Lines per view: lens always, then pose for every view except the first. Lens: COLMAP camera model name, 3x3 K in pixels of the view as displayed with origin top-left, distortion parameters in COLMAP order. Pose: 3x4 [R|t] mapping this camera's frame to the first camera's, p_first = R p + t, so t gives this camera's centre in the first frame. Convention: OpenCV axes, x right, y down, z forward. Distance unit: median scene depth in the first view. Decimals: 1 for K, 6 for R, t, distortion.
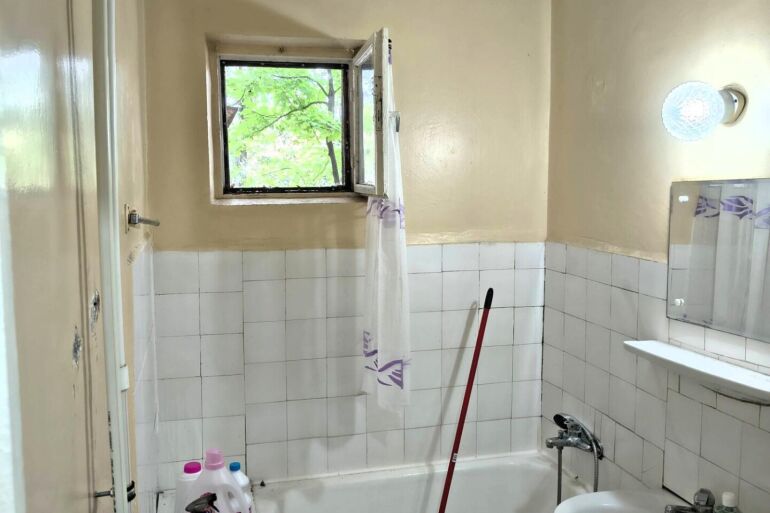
lens RADIAL K [[696.0, 0, 379.4], [0, 696.0, 244.9], [0, 0, 1]] dist [0.030911, -0.017506]
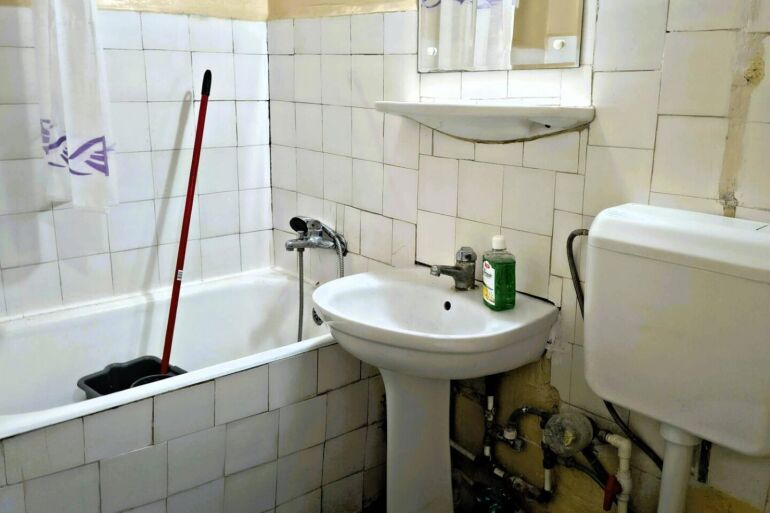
lens RADIAL K [[696.0, 0, 374.9], [0, 696.0, 246.5], [0, 0, 1]] dist [0.030911, -0.017506]
pose [[0.903840, -0.093195, 0.417598, -0.025126], [0.033223, 0.988330, 0.148658, 0.158274], [-0.426579, -0.120489, 0.896389, 0.168698]]
